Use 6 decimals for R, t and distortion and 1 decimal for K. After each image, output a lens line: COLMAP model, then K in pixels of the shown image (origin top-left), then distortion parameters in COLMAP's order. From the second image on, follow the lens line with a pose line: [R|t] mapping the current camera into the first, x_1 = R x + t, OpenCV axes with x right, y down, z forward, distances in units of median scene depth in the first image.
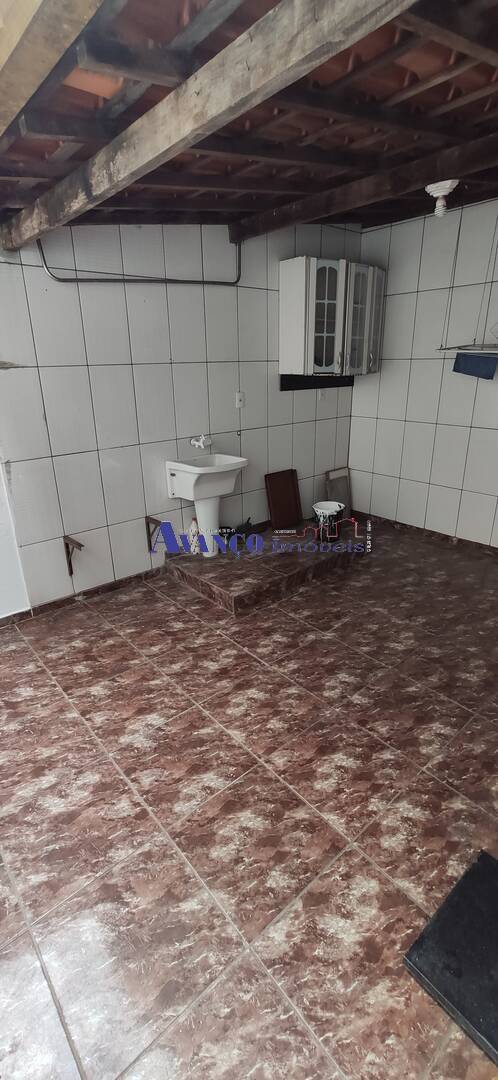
lens RADIAL K [[471.3, 0, 246.5], [0, 471.3, 536.9], [0, 0, 1]] dist [-0.030652, 0.016056]
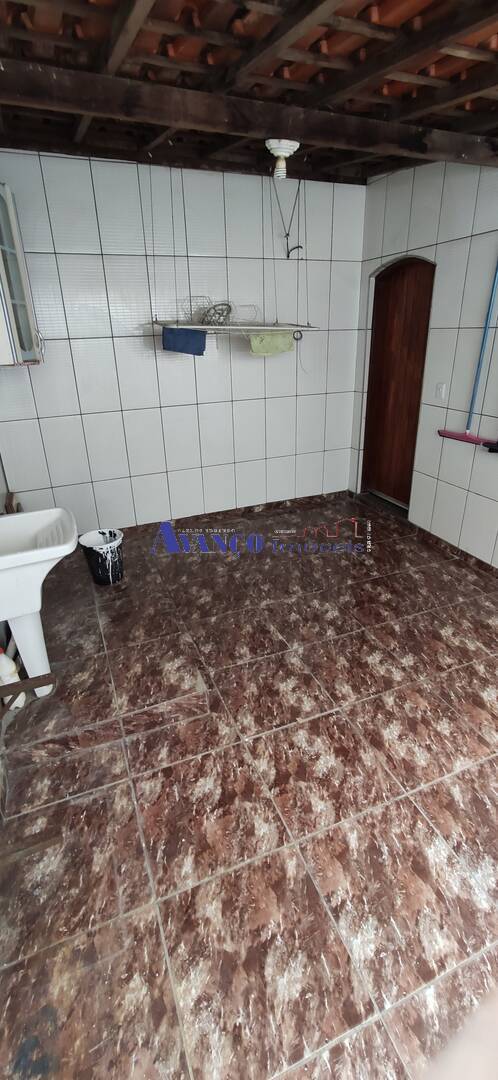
lens RADIAL K [[471.3, 0, 246.5], [0, 471.3, 536.9], [0, 0, 1]] dist [-0.030652, 0.016056]
pose [[0.310944, -0.371123, 0.874975, -0.606056], [0.350439, 0.900515, 0.257418, -0.264470], [-0.883462, 0.226583, 0.410066, 0.726647]]
